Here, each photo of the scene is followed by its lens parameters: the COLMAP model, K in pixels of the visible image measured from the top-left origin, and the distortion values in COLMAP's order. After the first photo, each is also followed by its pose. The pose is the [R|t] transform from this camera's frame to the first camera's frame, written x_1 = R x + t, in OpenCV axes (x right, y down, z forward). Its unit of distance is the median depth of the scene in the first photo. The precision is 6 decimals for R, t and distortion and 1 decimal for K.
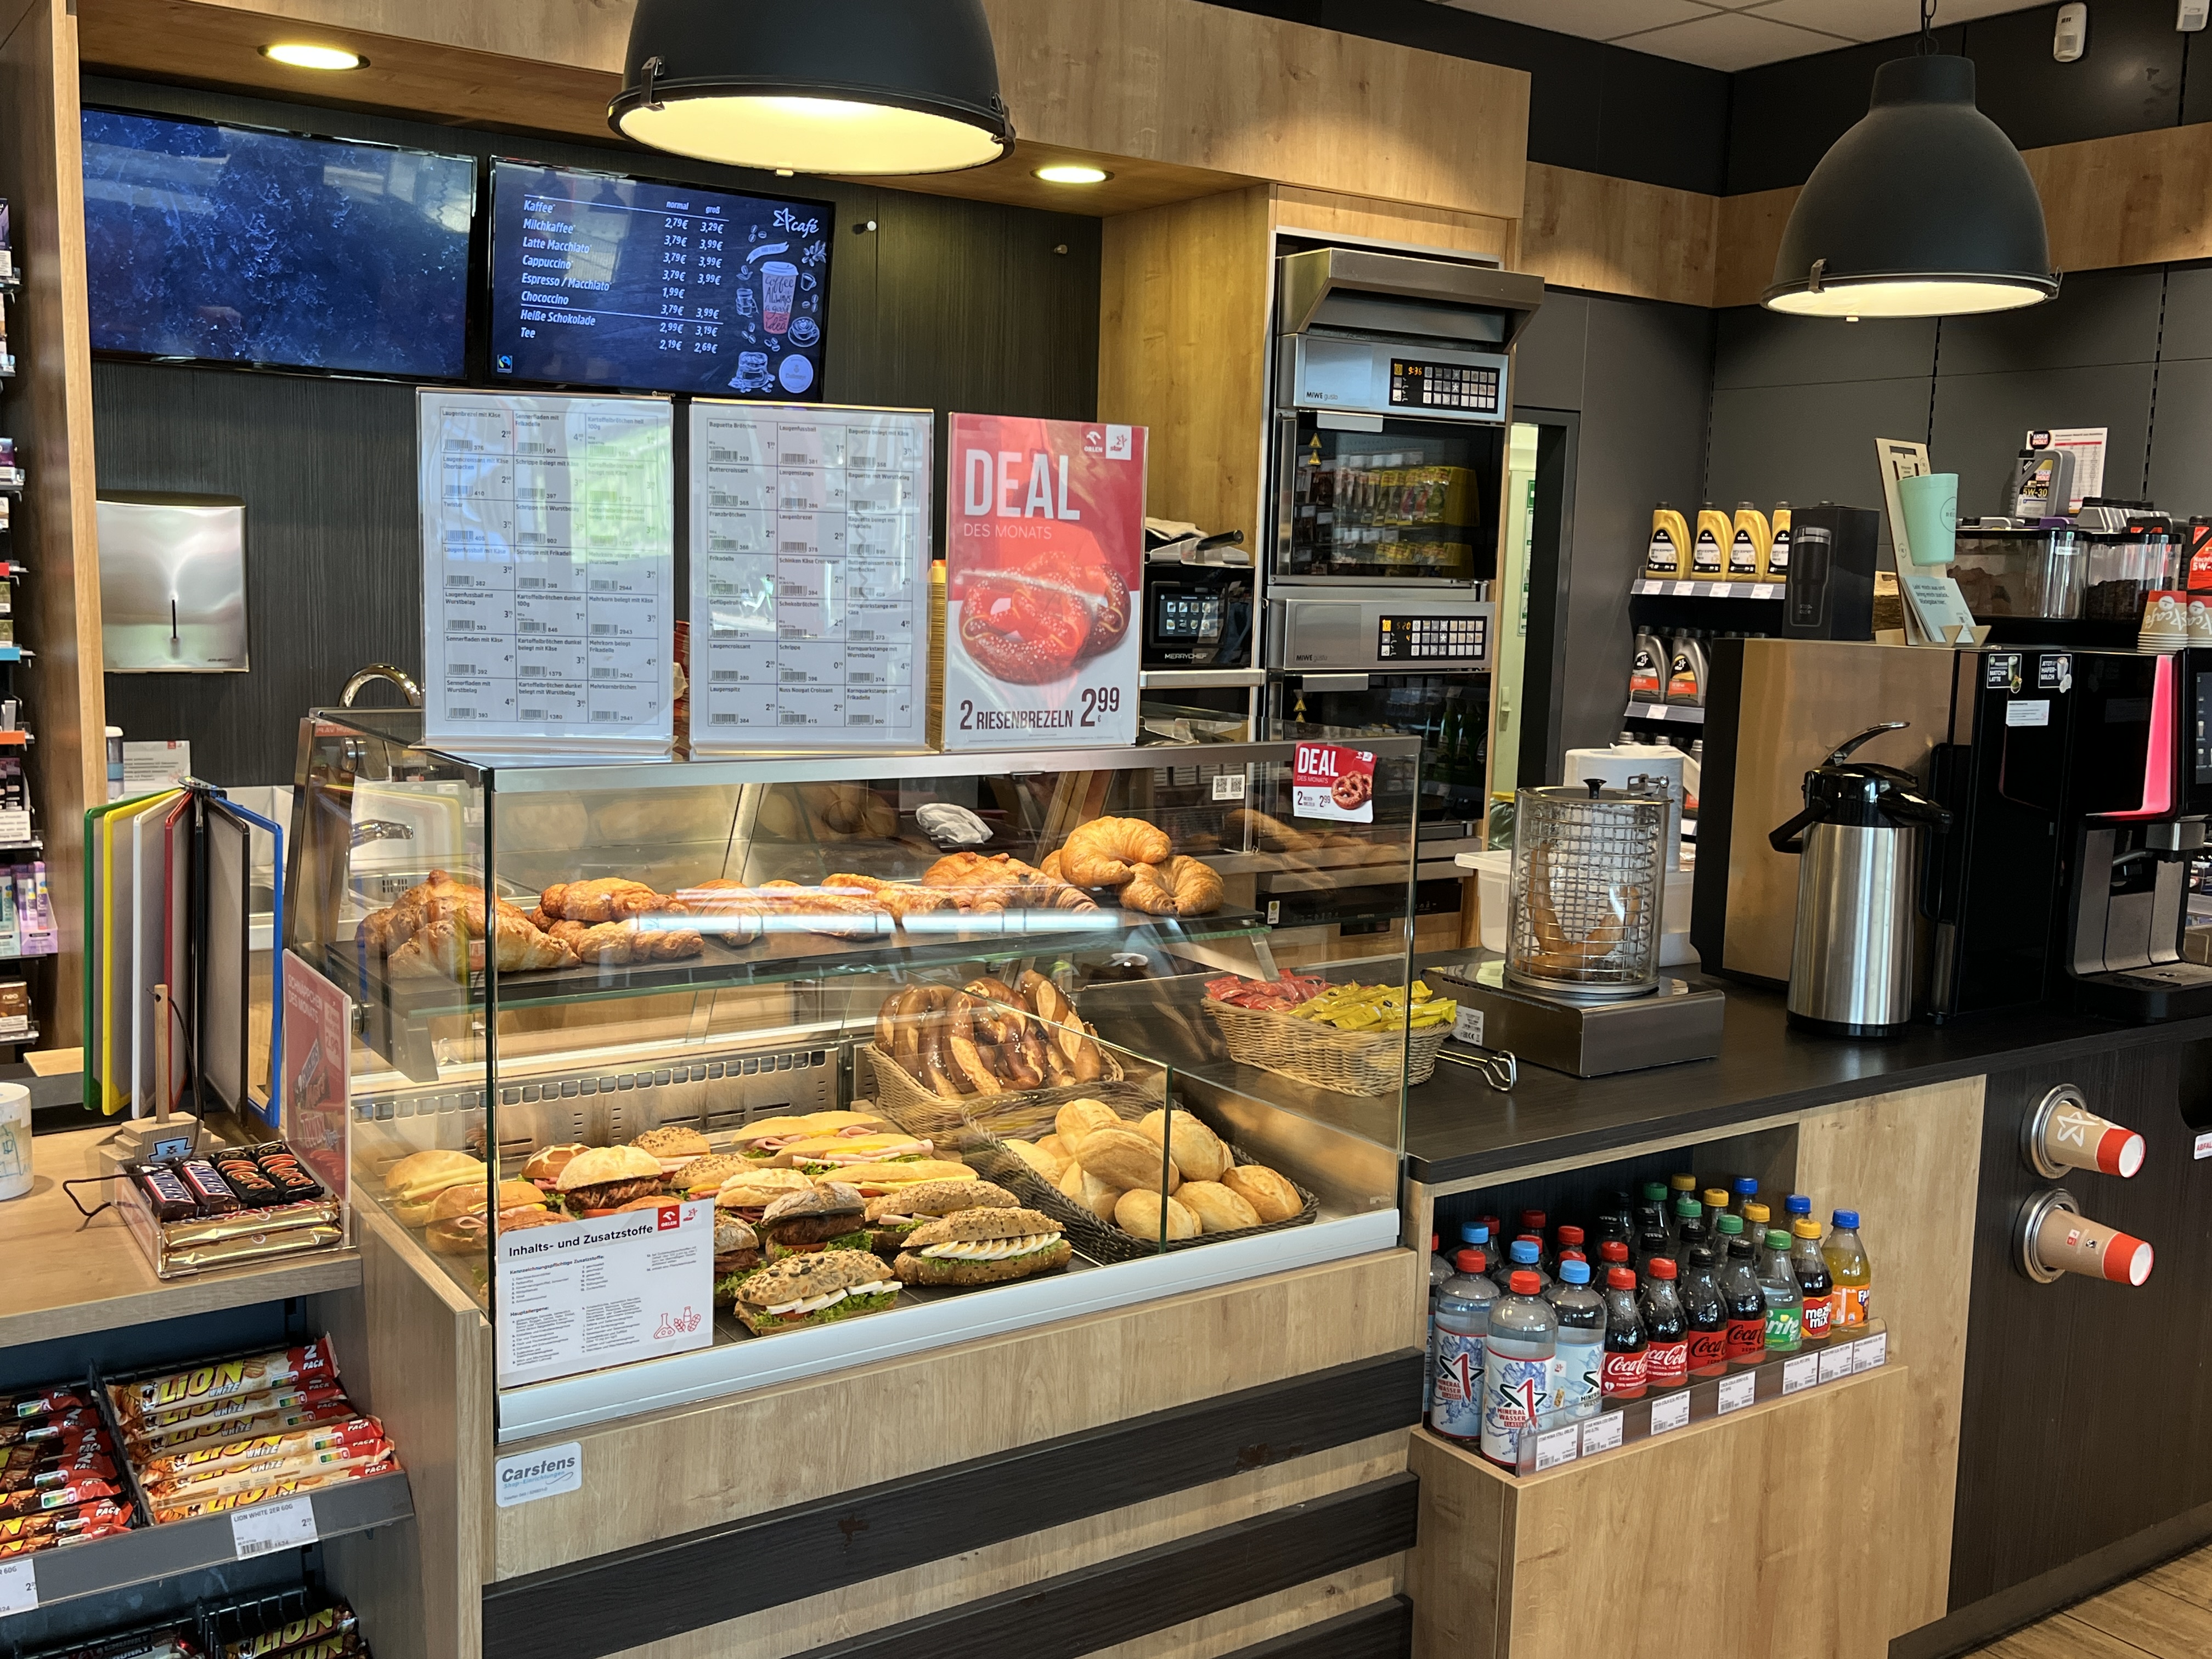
lens RADIAL K [[2078.2, 0, 1093.5], [0, 2078.2, 829.4], [0, 0, 1]] dist [0.053668, -0.080288]
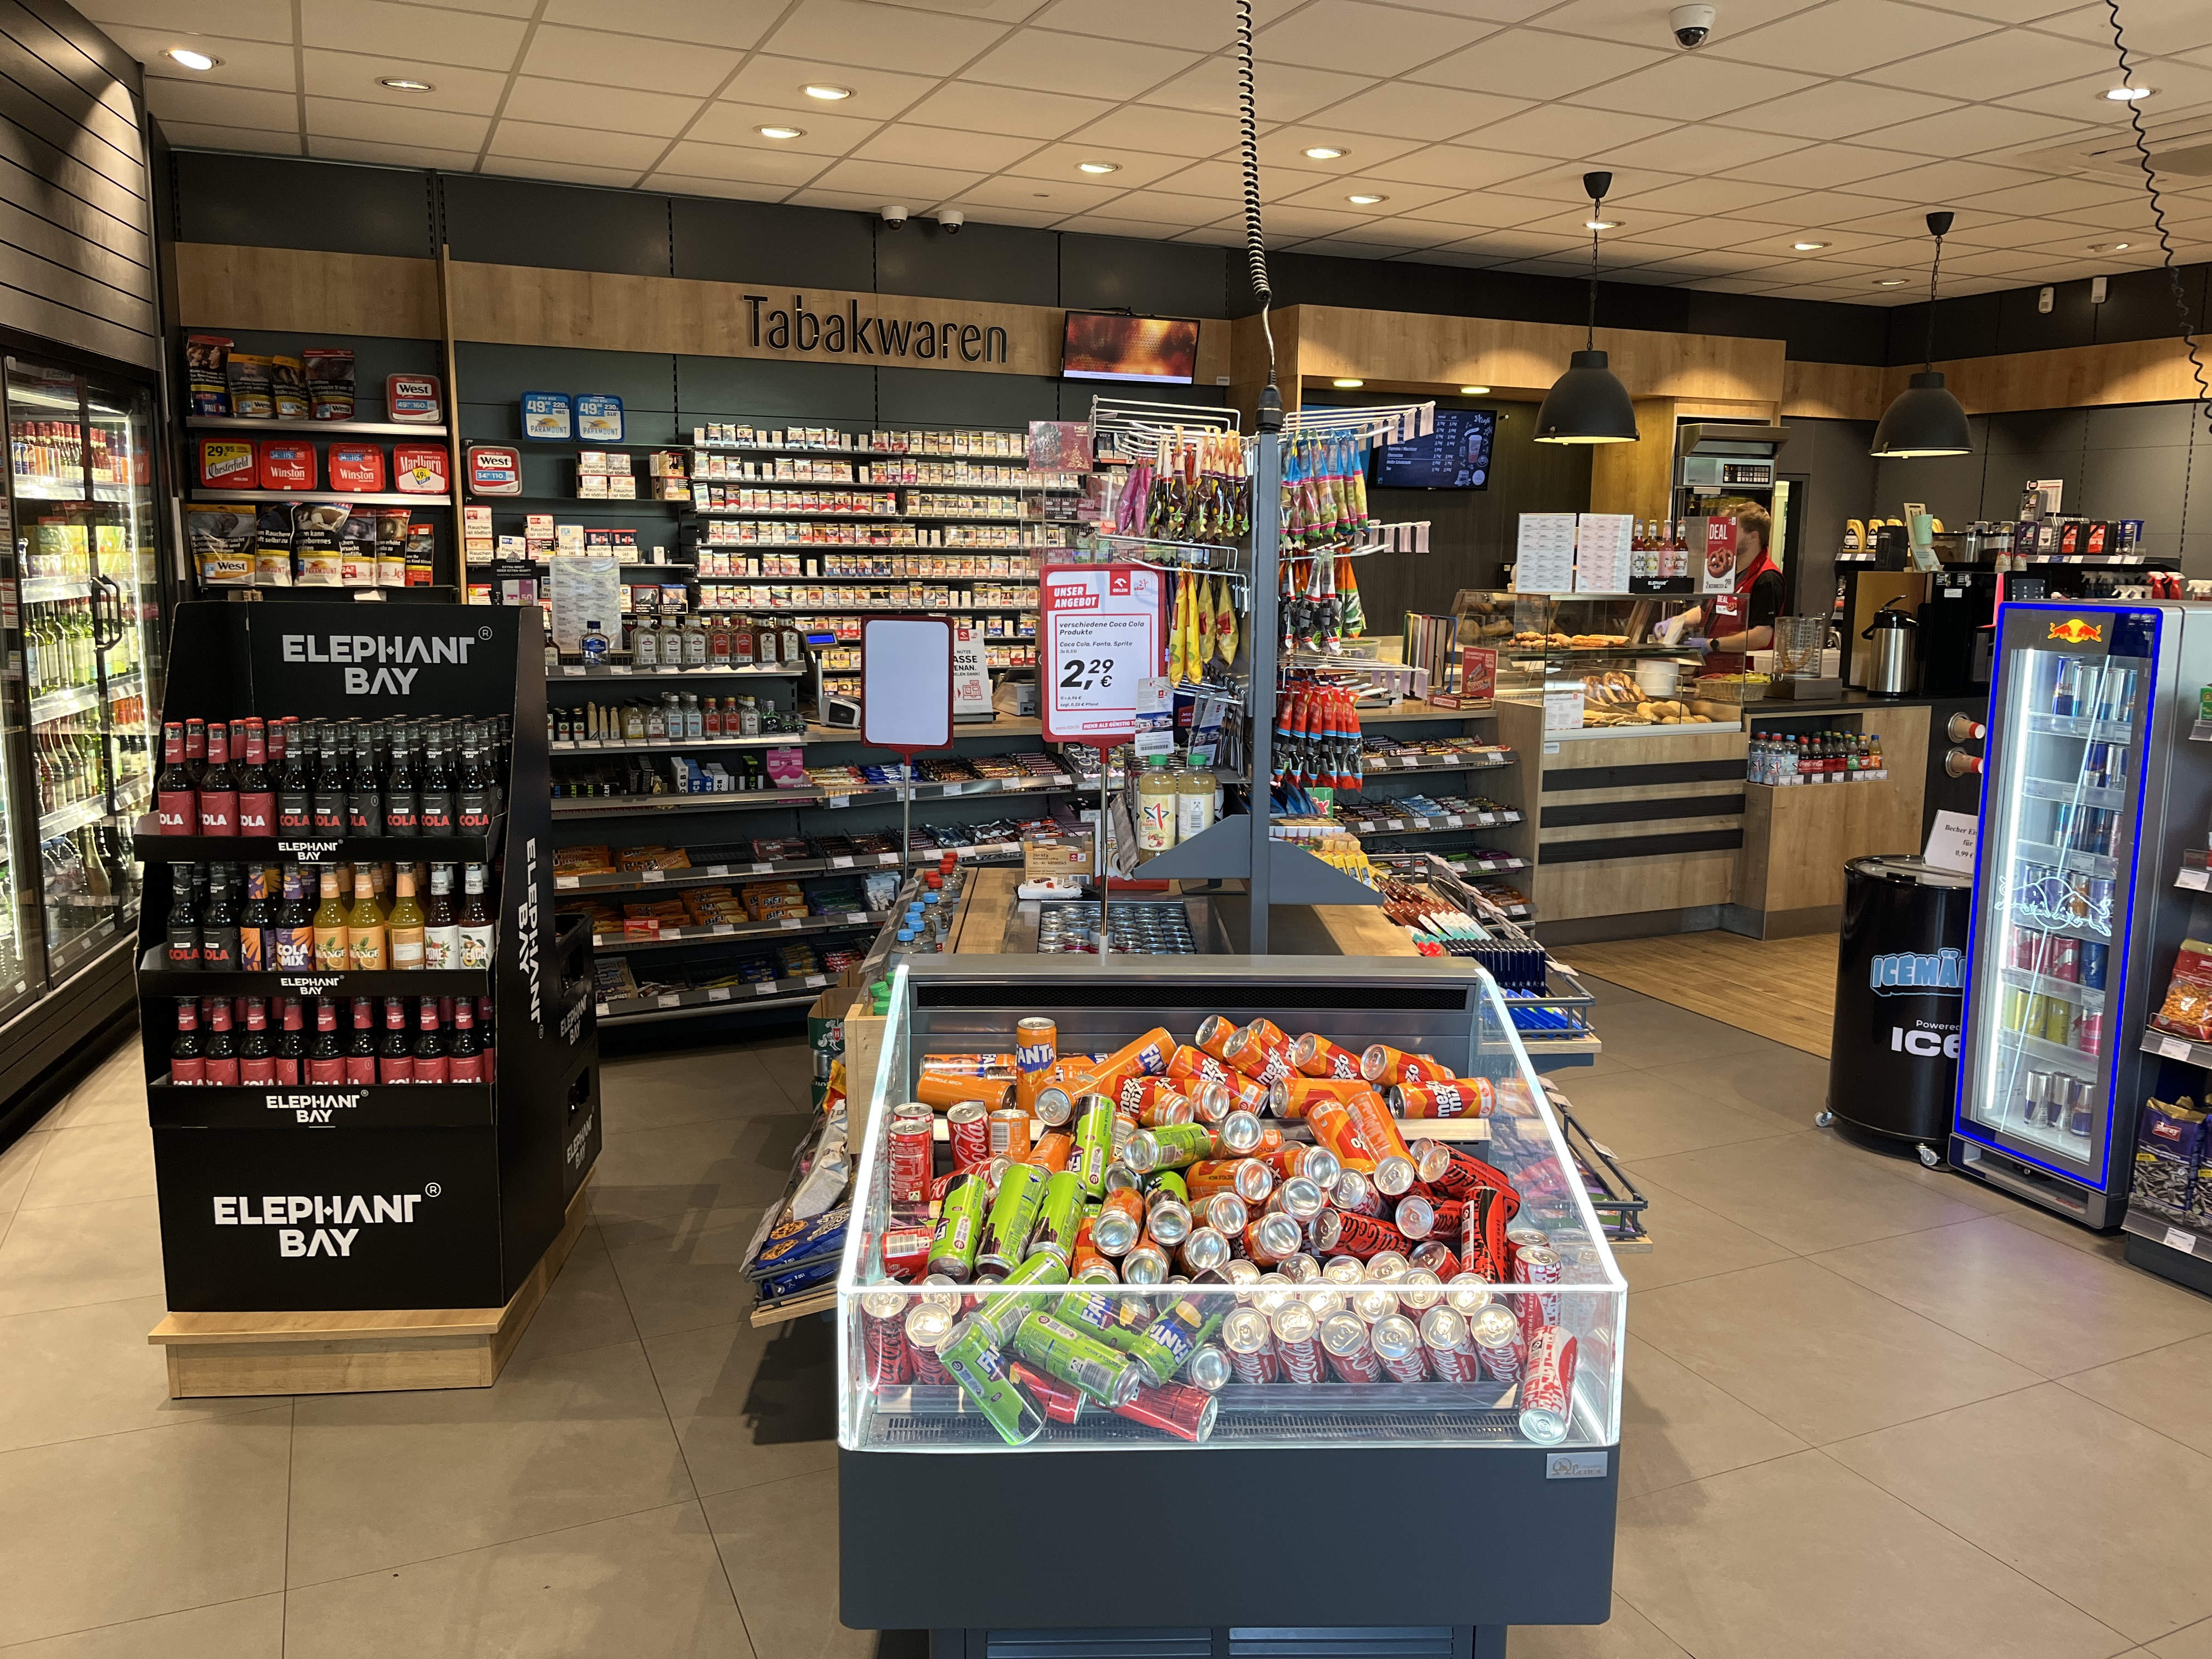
lens RADIAL K [[1681.8, 0, 1124.0], [0, 1681.8, 799.1], [0, 0, 1]] dist [0.034301, -0.024290]
pose [[0.985777, 0.006727, -0.167924, -0.333543], [-0.003889, 0.999844, 0.017227, 0.210178], [0.168014, -0.016329, 0.985649, -1.668052]]
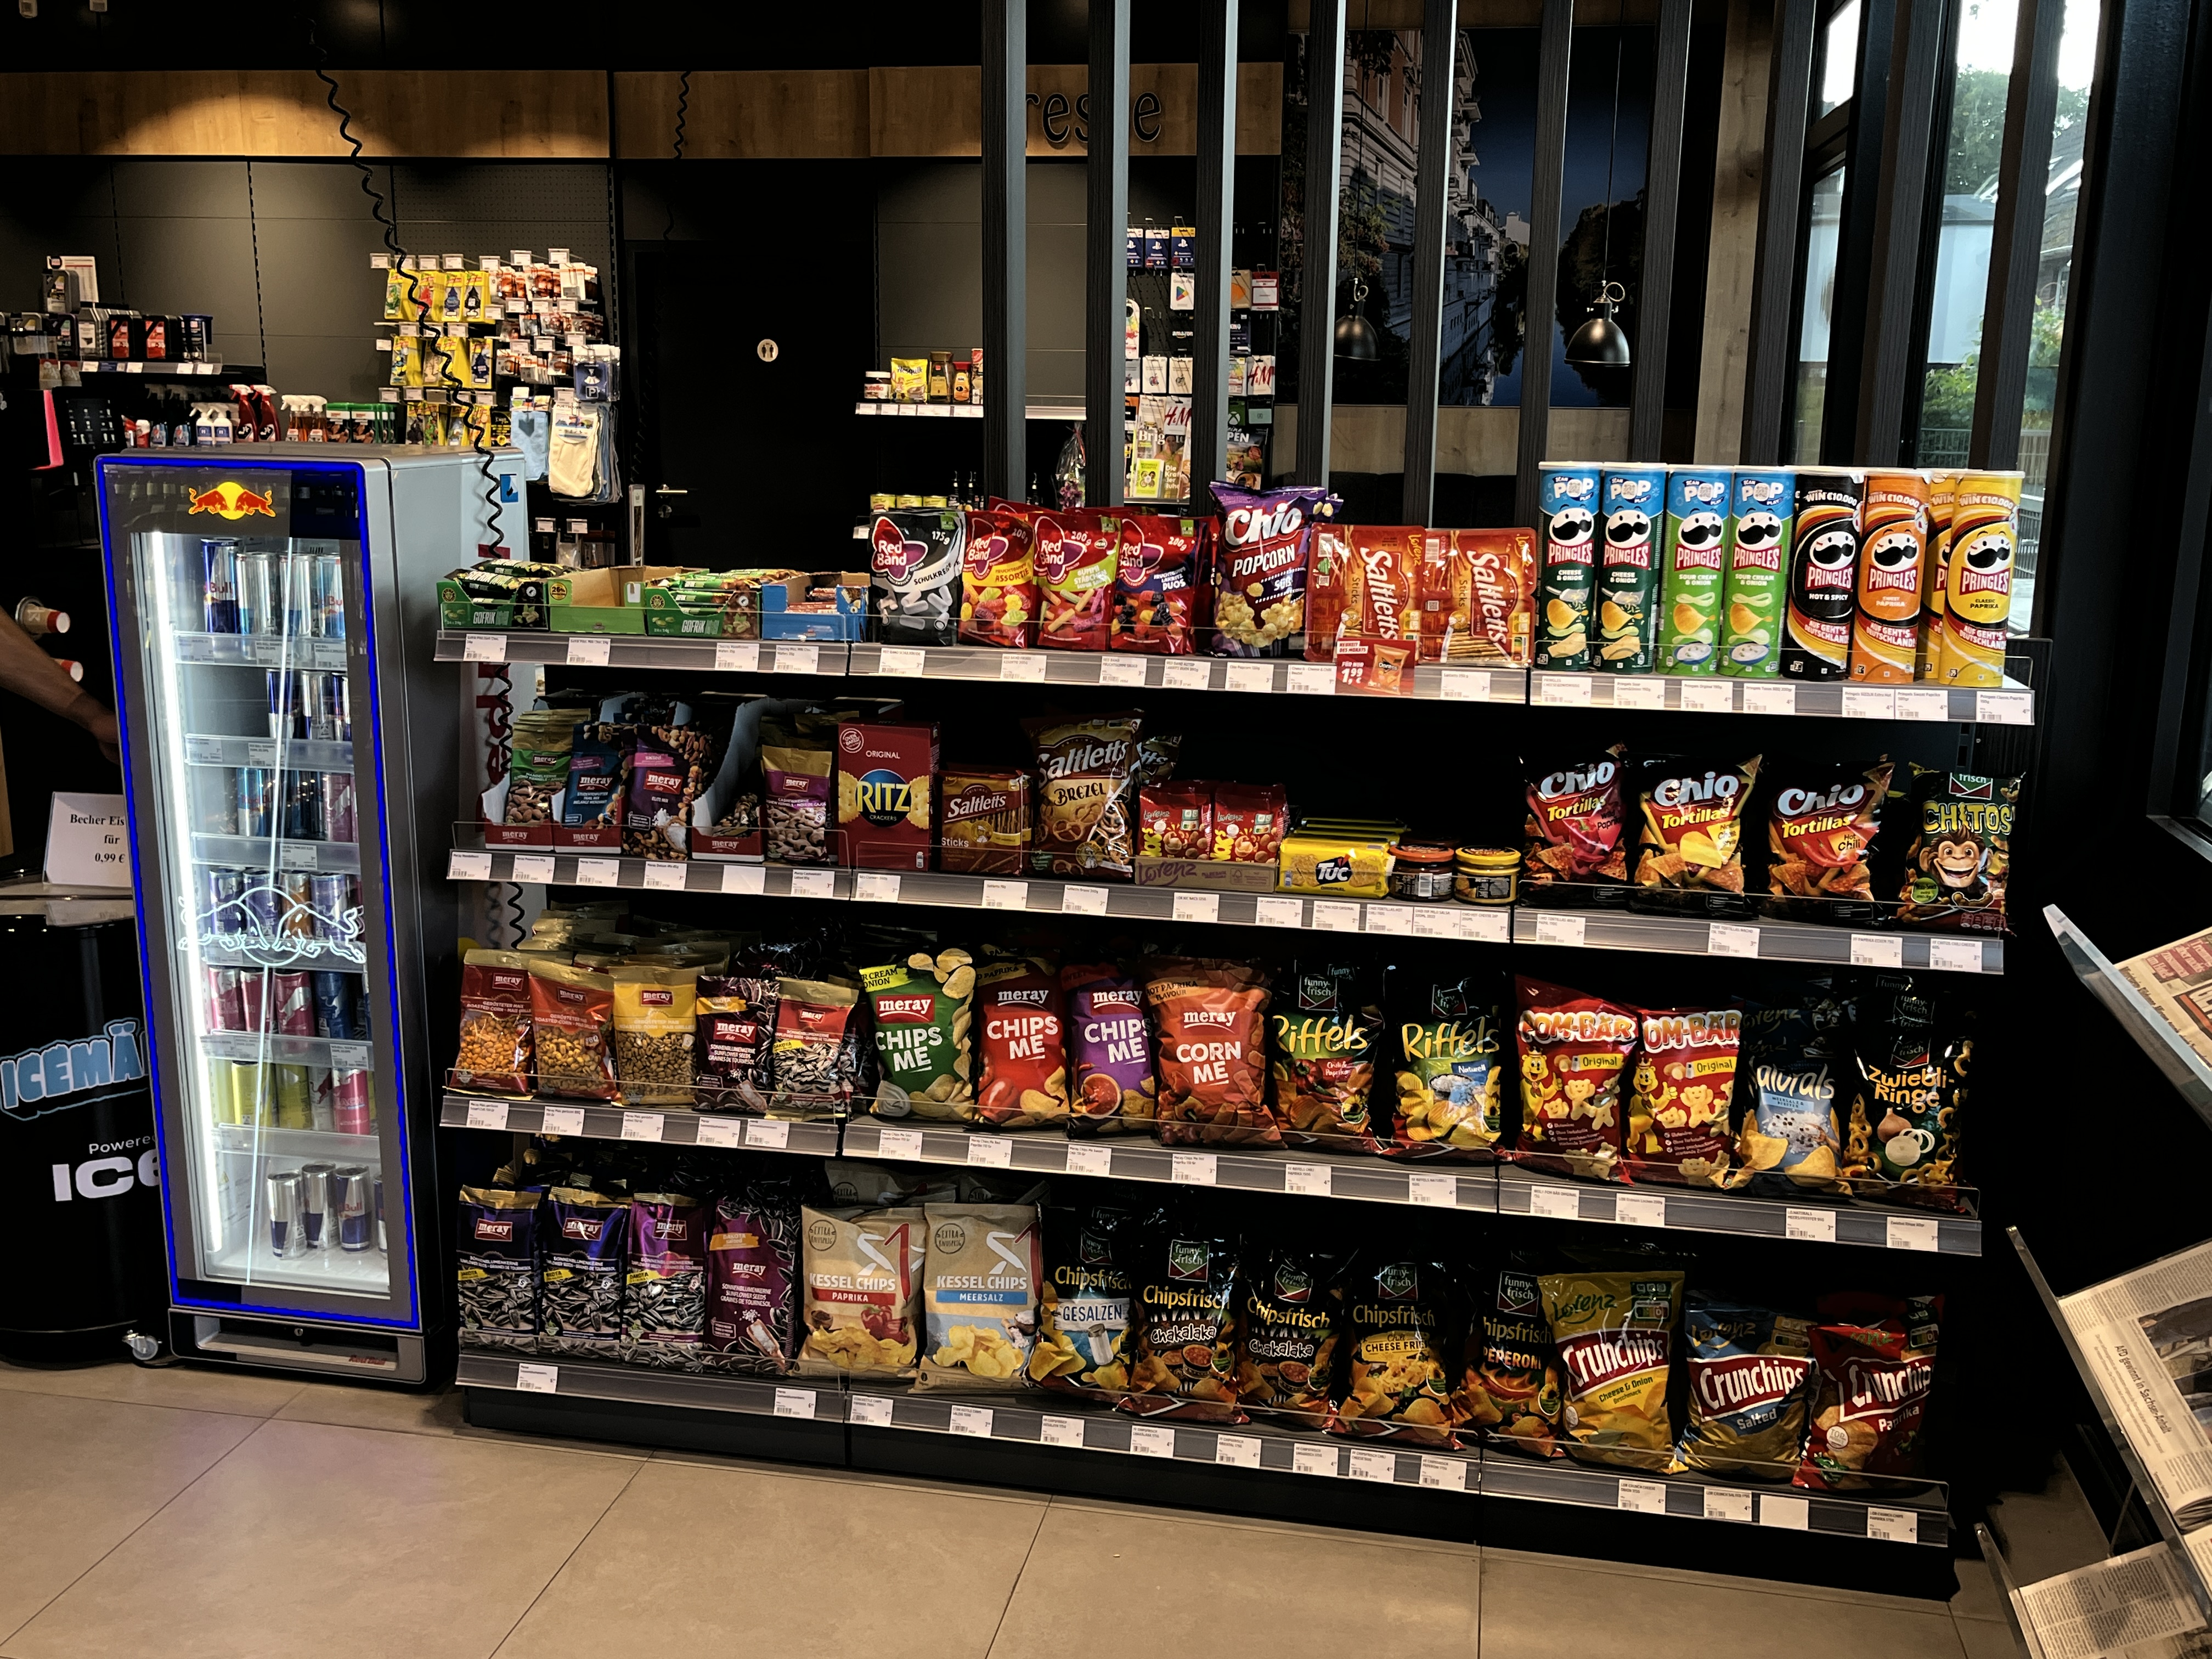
lens RADIAL K [[2078.2, 0, 1093.5], [0, 2078.2, 829.4], [0, 0, 1]] dist [0.053668, -0.080288]
pose [[0.714309, -0.171451, 0.678504, -0.251675], [0.098624, 0.984512, 0.144948, 0.154254], [-0.692846, -0.036621, 0.720155, -1.297802]]
